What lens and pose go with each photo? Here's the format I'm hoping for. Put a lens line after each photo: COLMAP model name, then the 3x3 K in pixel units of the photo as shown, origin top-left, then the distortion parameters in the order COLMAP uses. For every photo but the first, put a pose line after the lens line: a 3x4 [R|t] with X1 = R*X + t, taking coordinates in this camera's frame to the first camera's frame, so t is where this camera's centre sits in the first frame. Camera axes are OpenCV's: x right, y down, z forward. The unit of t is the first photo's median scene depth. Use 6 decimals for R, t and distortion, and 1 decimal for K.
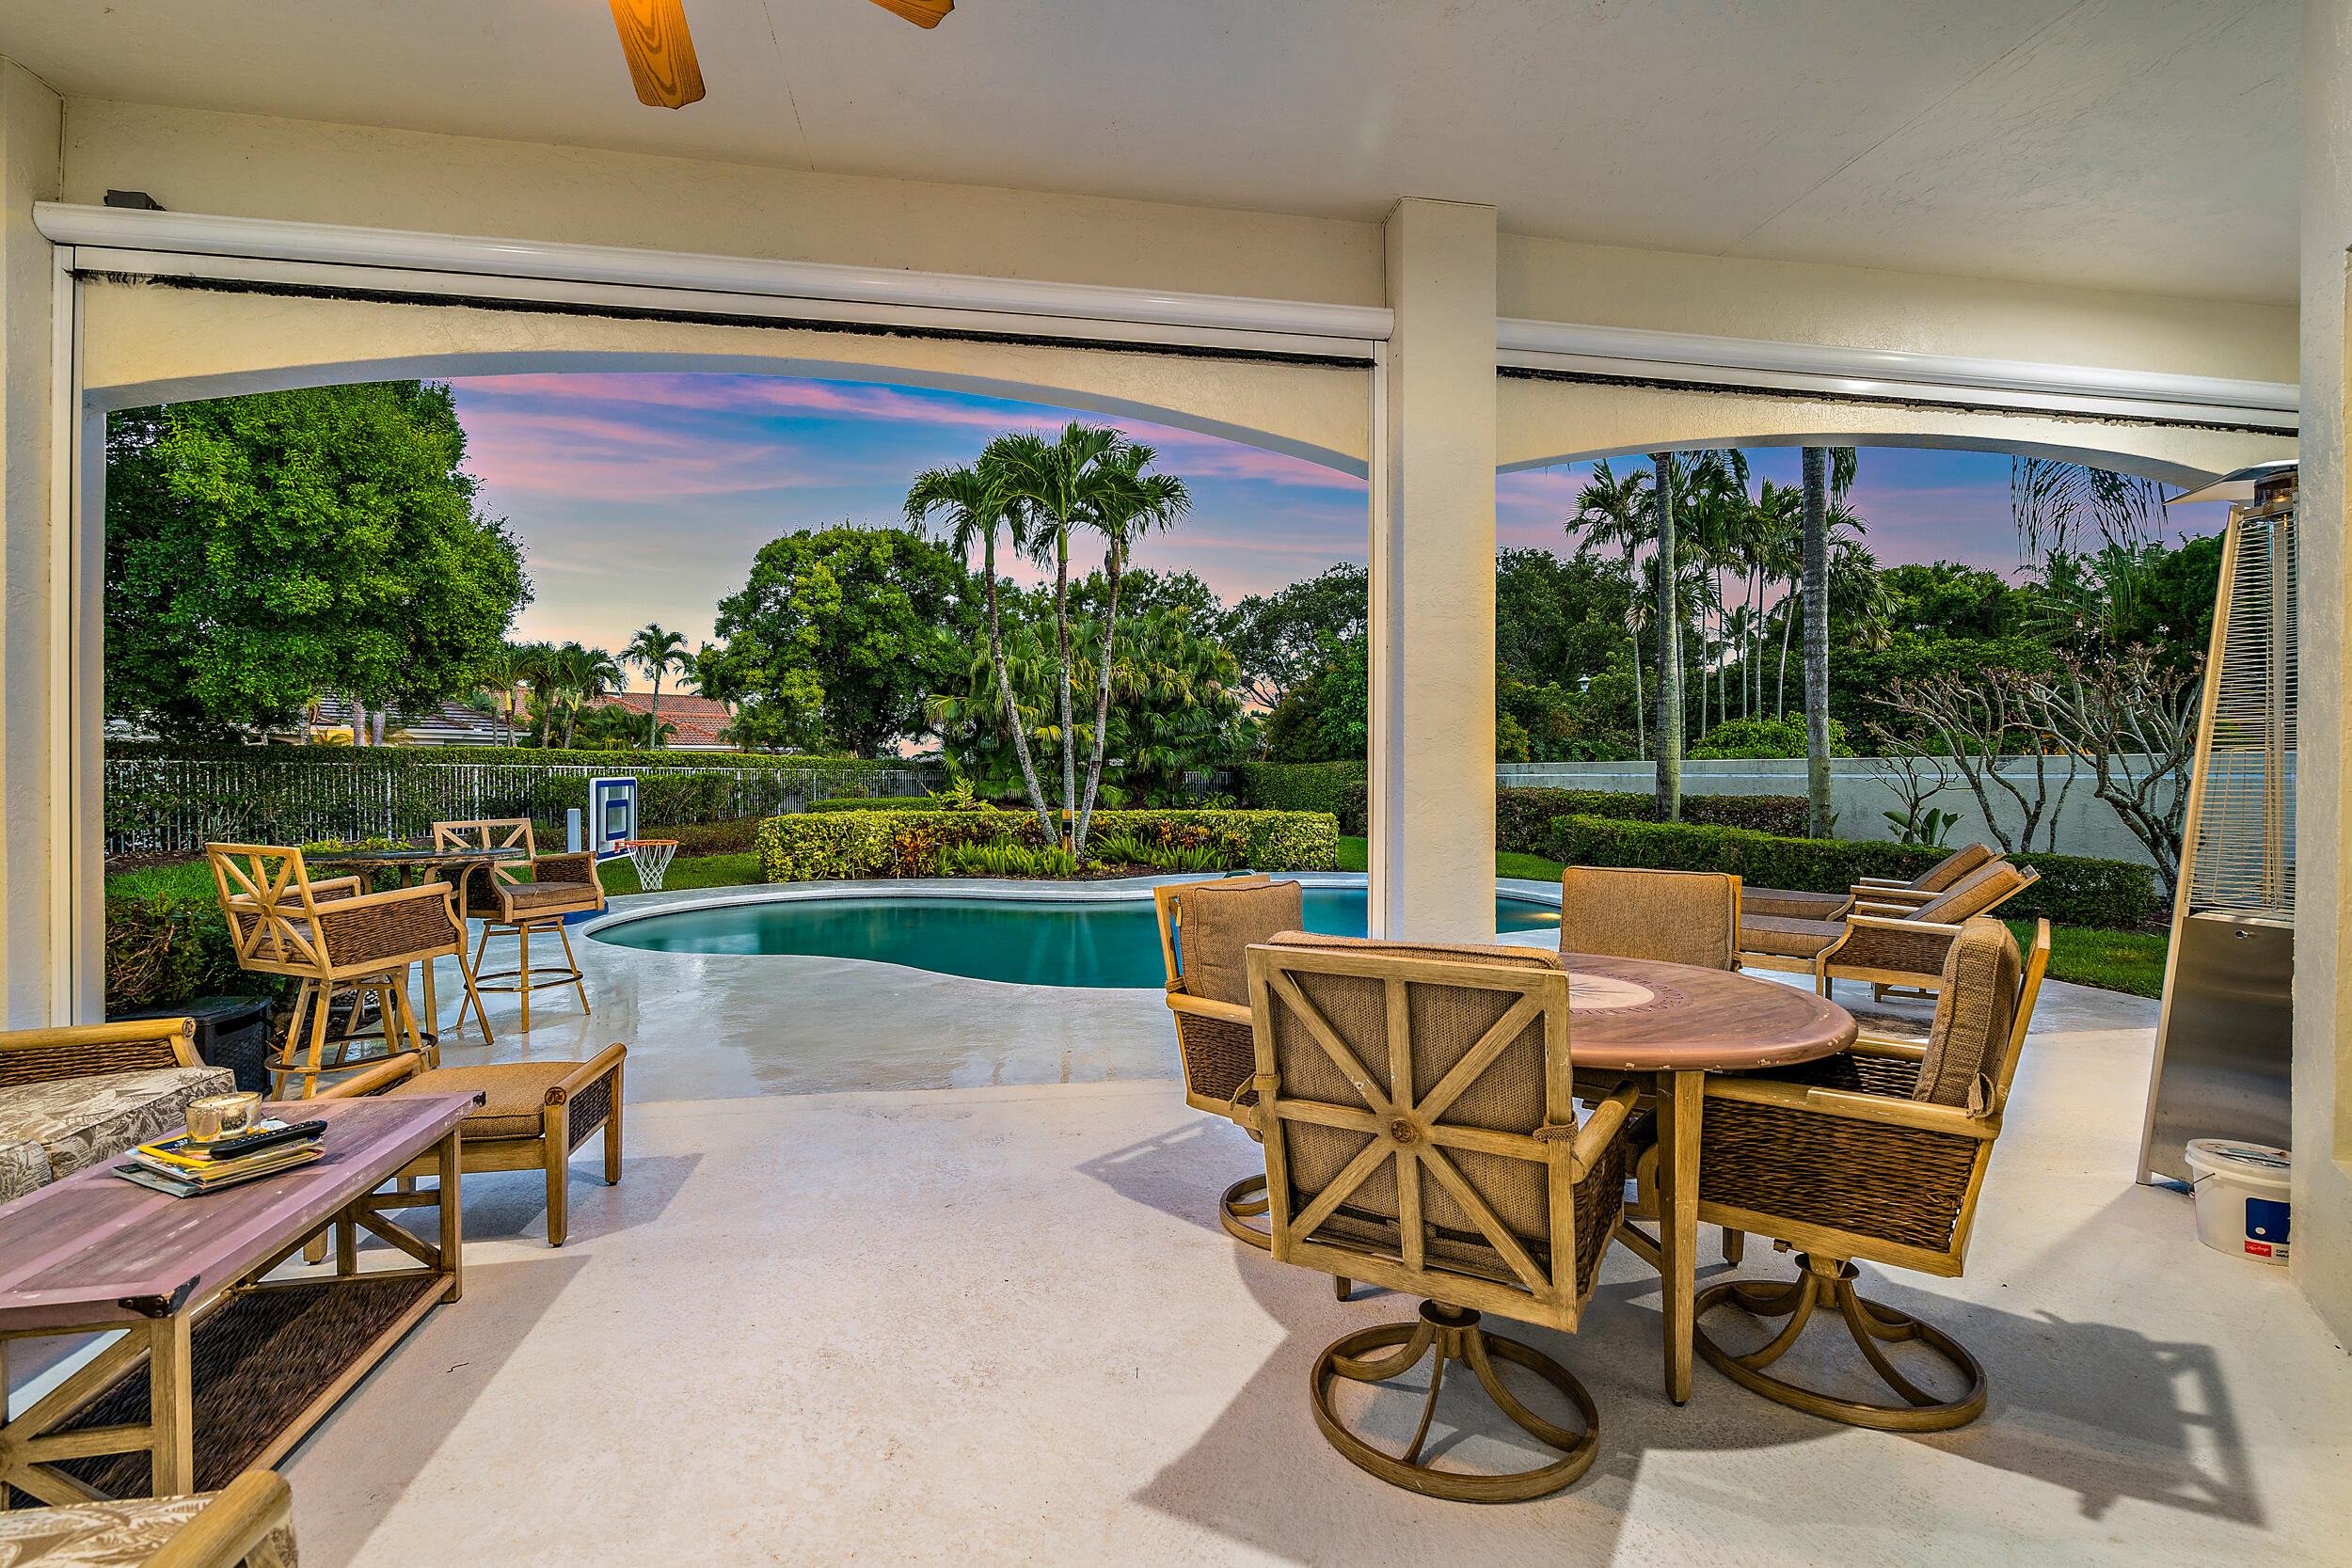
lens RADIAL K [[1060.6, 0, 1183.3], [0, 1060.6, 770.2], [0, 0, 1]] dist [0.002285, 0.000699]
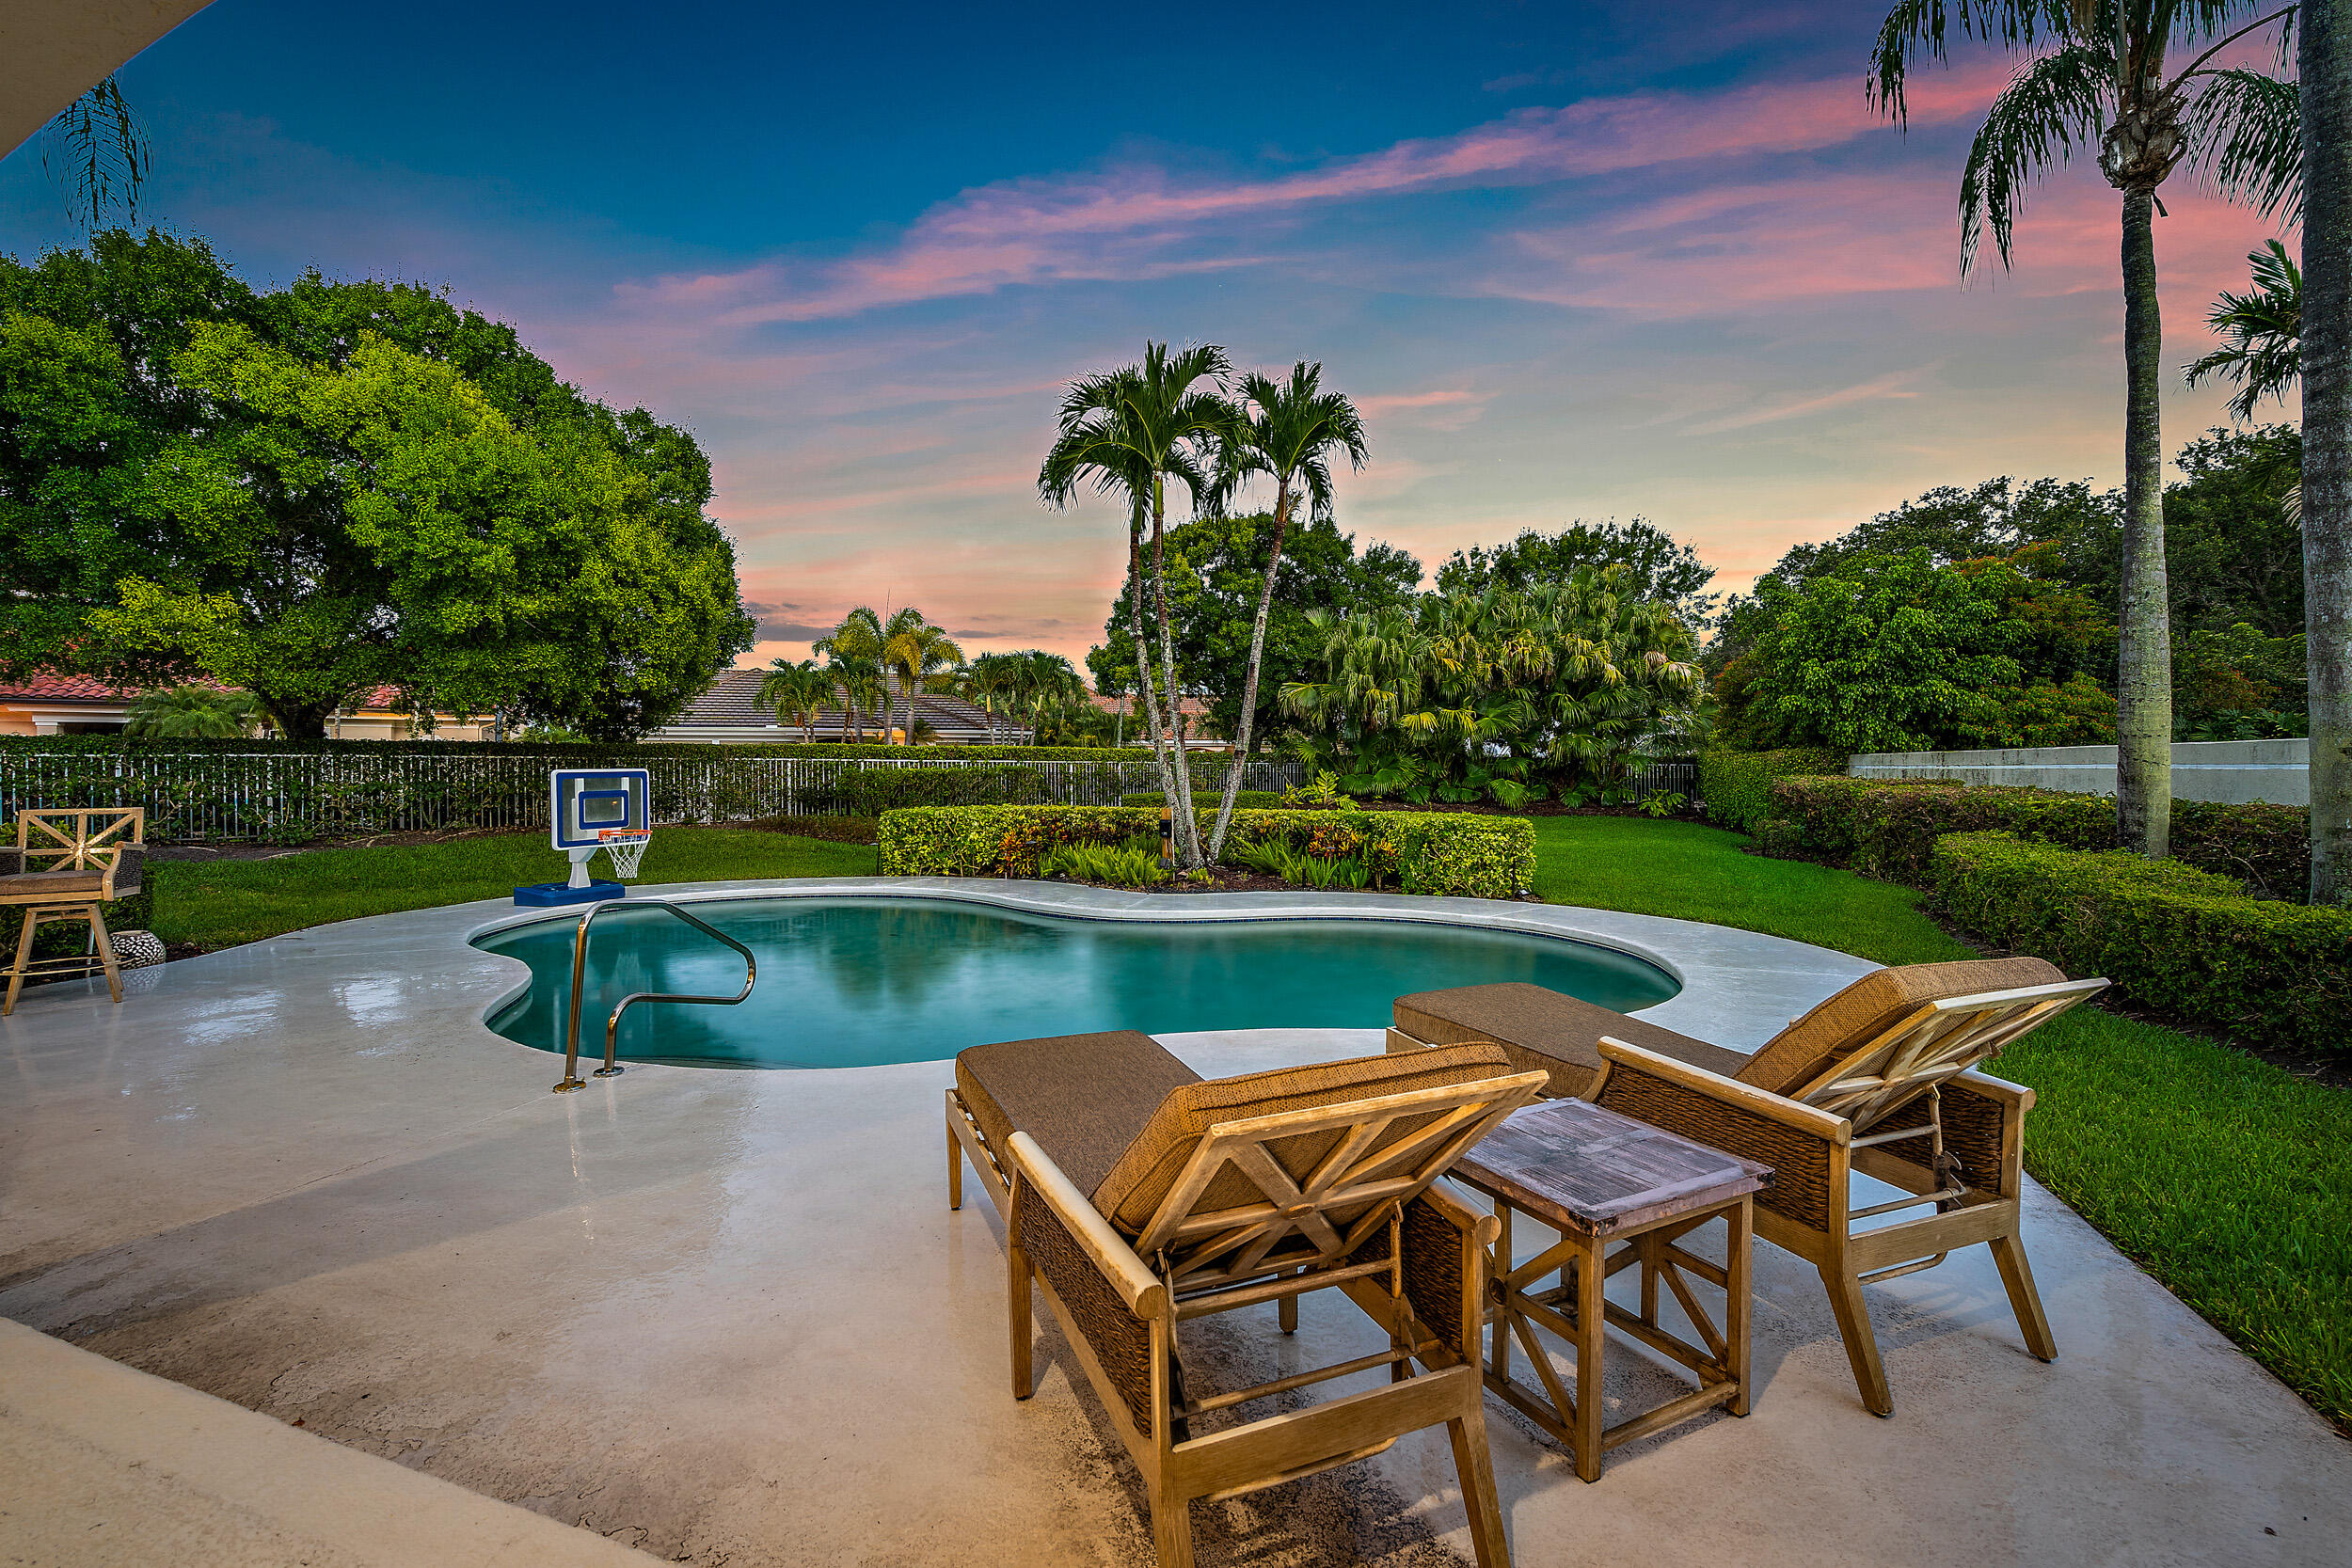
lens RADIAL K [[1060.6, 0, 1167.4], [0, 1060.6, 785.6], [0, 0, 1]] dist [0.002285, 0.000699]
pose [[0.851595, 0.008899, -0.524124, 0.272968], [0.002055, 0.999792, 0.020314, 0.001592], [0.524196, -0.018376, 0.851399, 0.220273]]
